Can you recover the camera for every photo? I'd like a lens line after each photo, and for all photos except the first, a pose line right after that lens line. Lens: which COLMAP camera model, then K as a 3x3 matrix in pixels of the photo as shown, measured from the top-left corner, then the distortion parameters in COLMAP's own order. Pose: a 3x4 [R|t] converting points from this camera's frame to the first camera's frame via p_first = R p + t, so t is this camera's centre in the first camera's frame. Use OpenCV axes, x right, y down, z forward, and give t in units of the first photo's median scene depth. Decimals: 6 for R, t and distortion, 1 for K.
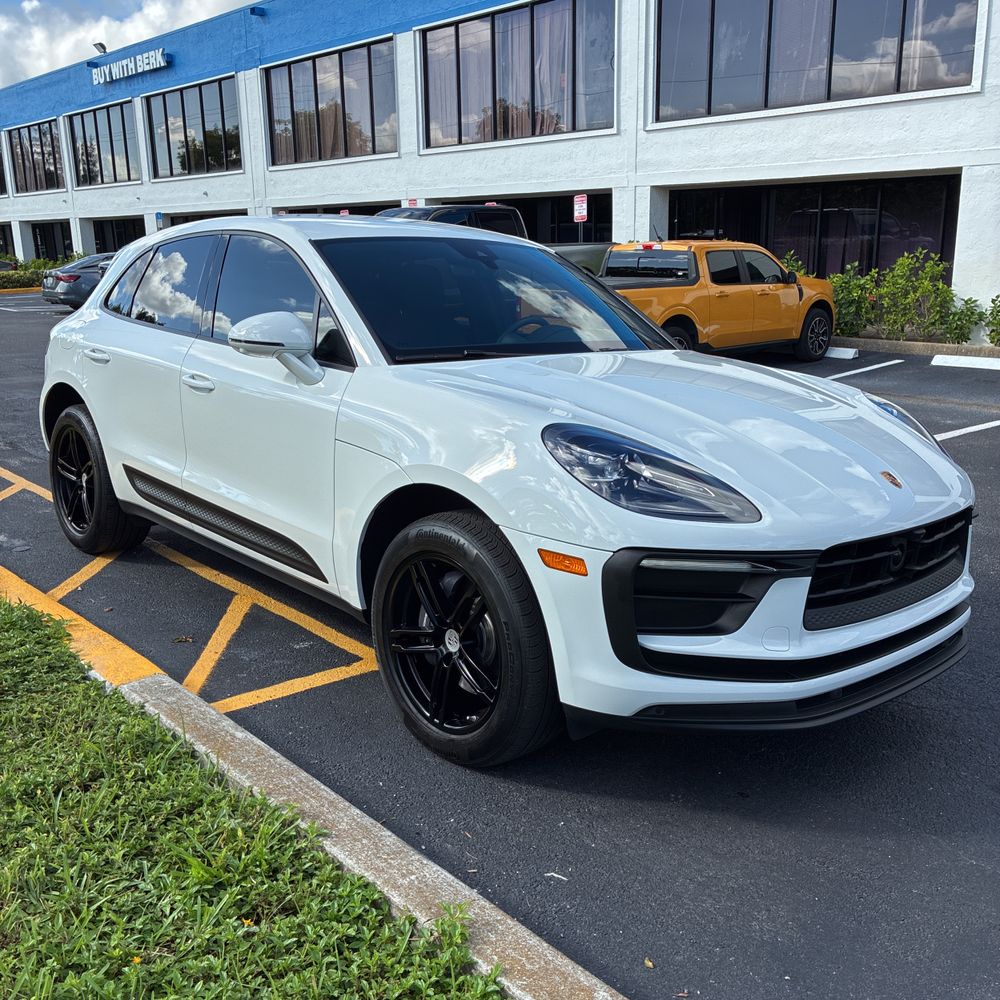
lens RADIAL K [[1020.8, 0, 495.7], [0, 1020.8, 500.7], [0, 0, 1]] dist [0.017813, 0.000000]
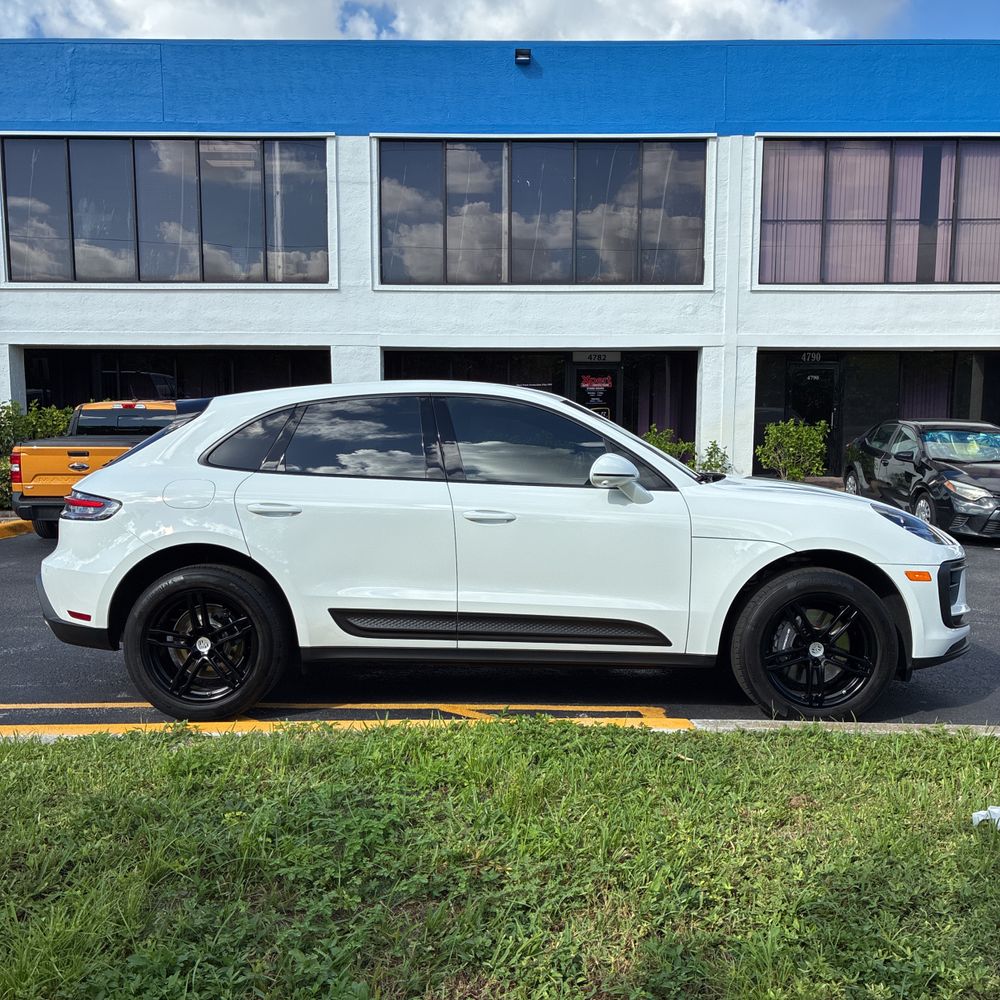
lens RADIAL K [[1020.8, 0, 504.2], [0, 1020.8, 496.9], [0, 0, 1]] dist [0.017813, 0.000000]
pose [[0.676075, -0.058221, 0.734529, -0.911365], [0.171548, 0.981917, -0.080067, -0.030543], [-0.716584, 0.180138, 0.673837, 0.140975]]
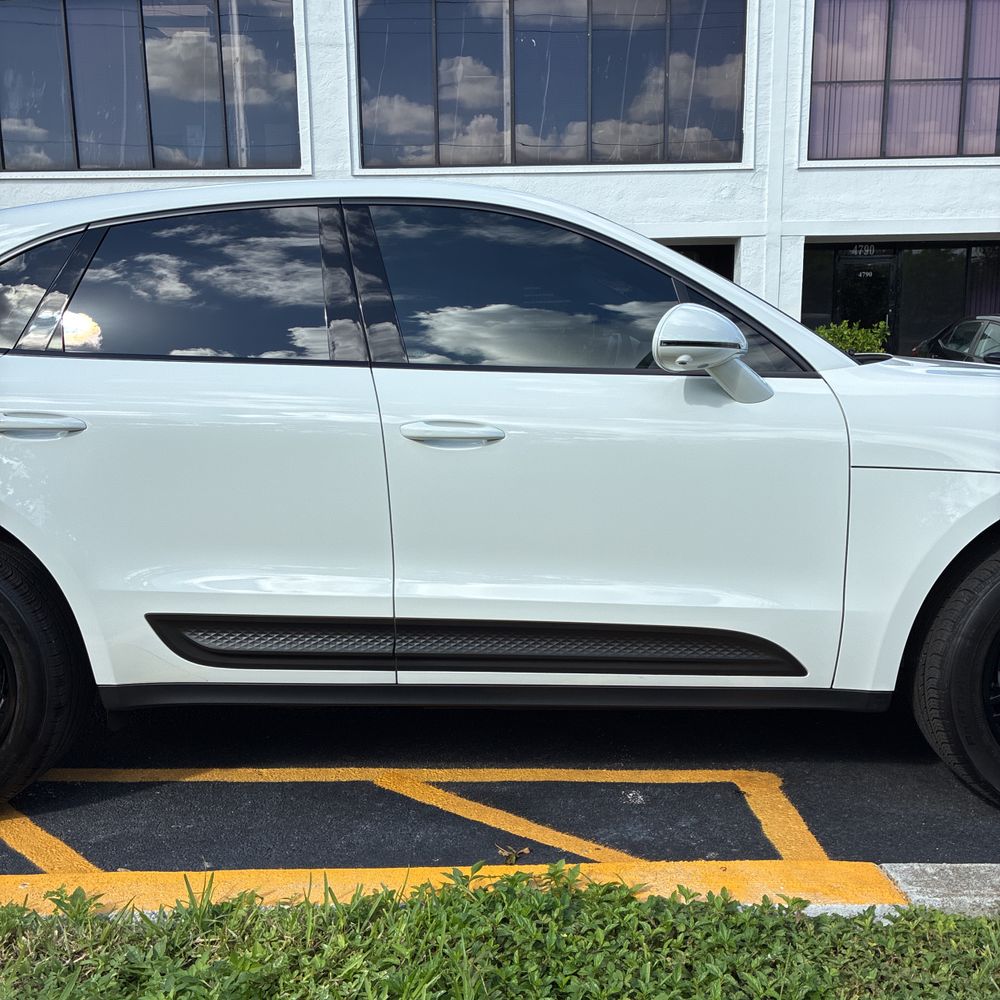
lens RADIAL K [[1020.8, 0, 504.2], [0, 1020.8, 497.8], [0, 0, 1]] dist [0.017813, 0.000000]
pose [[0.683706, -0.122193, 0.719455, -0.562703], [0.185083, 0.982682, -0.008986, -0.051289], [-0.705897, 0.139303, 0.694481, 0.441645]]
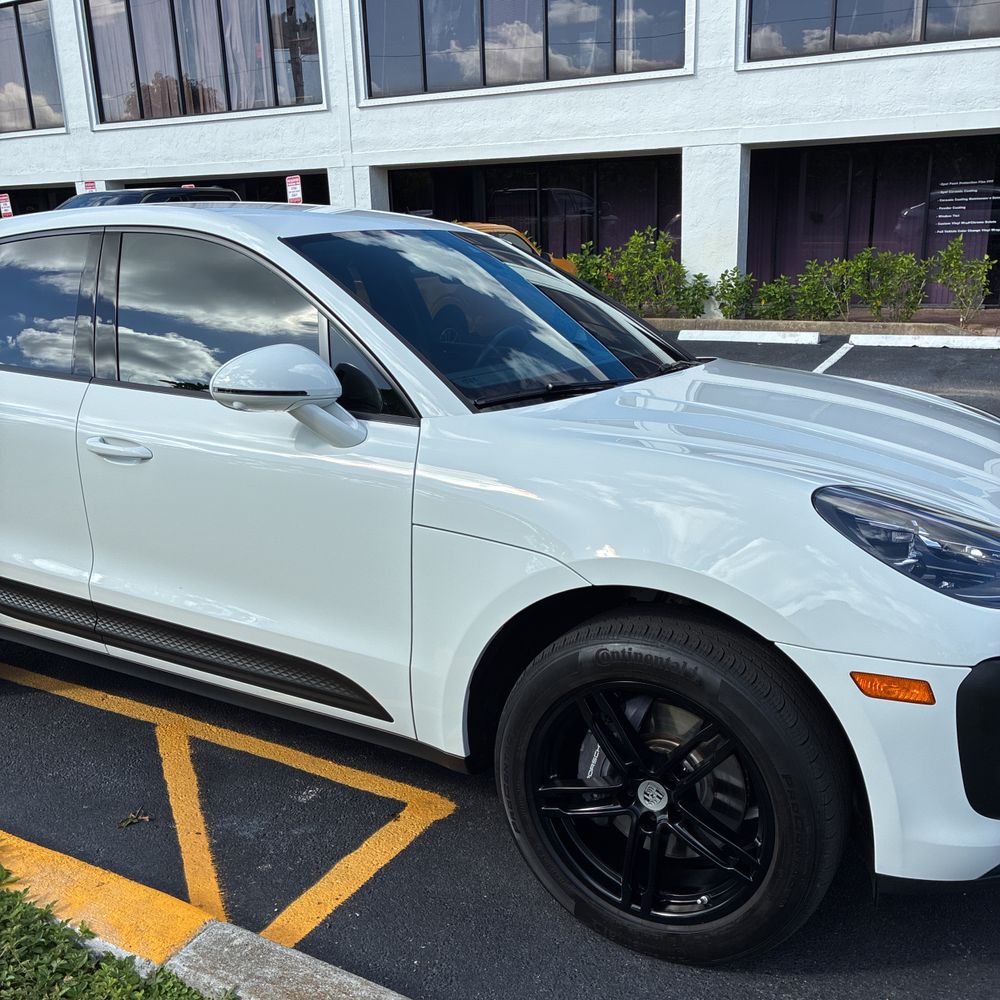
lens RADIAL K [[1020.8, 0, 493.5], [0, 1020.8, 500.4], [0, 0, 1]] dist [0.017813, 0.000000]
pose [[0.948215, -0.101475, 0.300982, -0.206238], [0.096448, 0.994838, 0.031556, -0.061569], [-0.302631, -0.000893, 0.953107, 0.208295]]
